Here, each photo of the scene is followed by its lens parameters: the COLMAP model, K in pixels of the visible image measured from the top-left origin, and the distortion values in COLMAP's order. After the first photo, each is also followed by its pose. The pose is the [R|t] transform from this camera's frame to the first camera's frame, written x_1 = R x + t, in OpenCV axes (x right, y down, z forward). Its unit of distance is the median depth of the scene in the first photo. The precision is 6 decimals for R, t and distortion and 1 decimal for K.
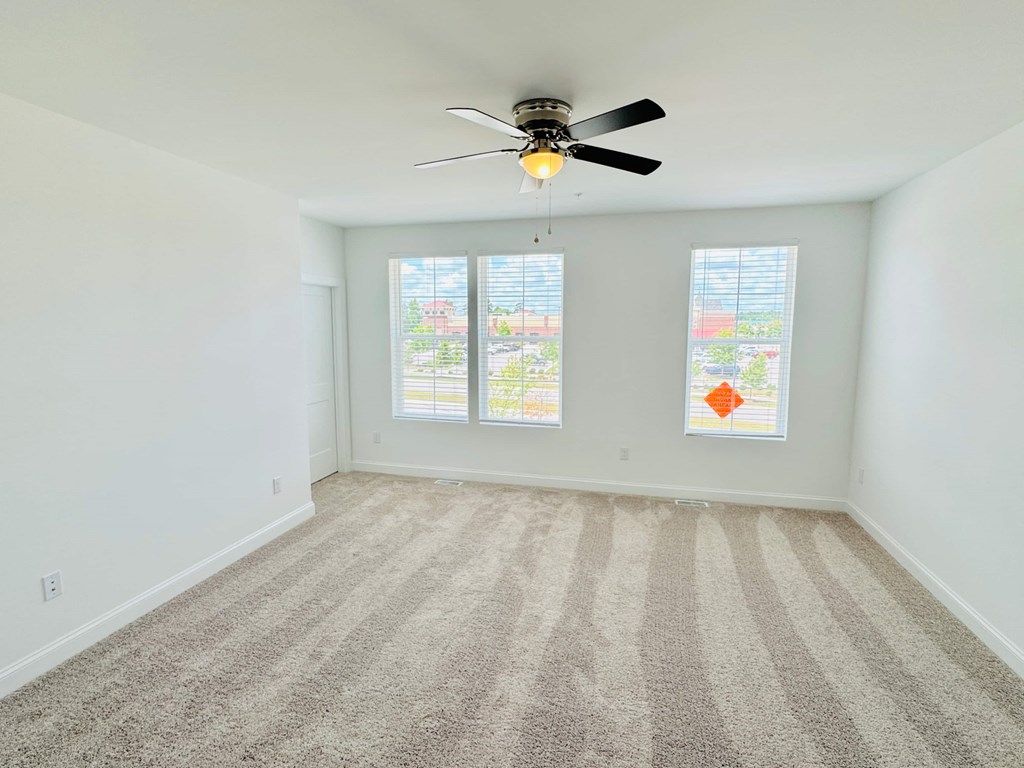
lens RADIAL K [[514.2, 0, 512.0], [0, 514.2, 384.0], [0, 0, 1]] dist [0.000324, 0.000049]
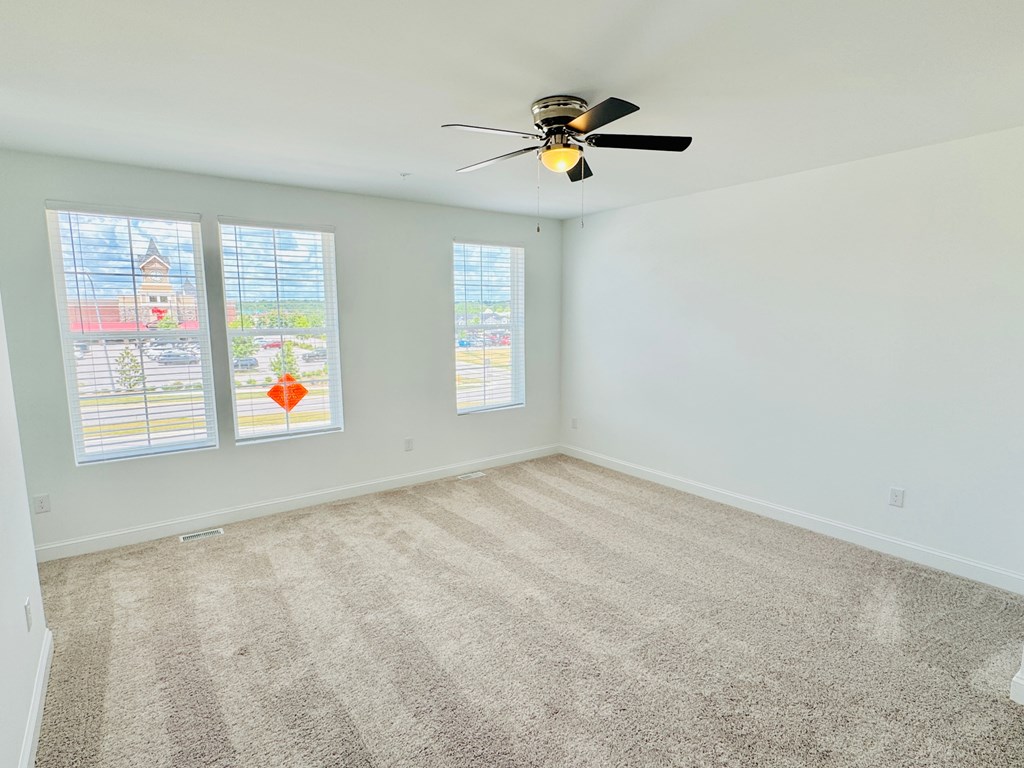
lens RADIAL K [[532.9, 0, 512.0], [0, 532.9, 384.0], [0, 0, 1]] dist [0.001878, 0.000488]
pose [[0.635611, -0.110662, 0.764037, -0.460975], [0.099696, 0.993152, 0.060908, -0.024394], [-0.765545, 0.037457, 0.642291, 0.204319]]
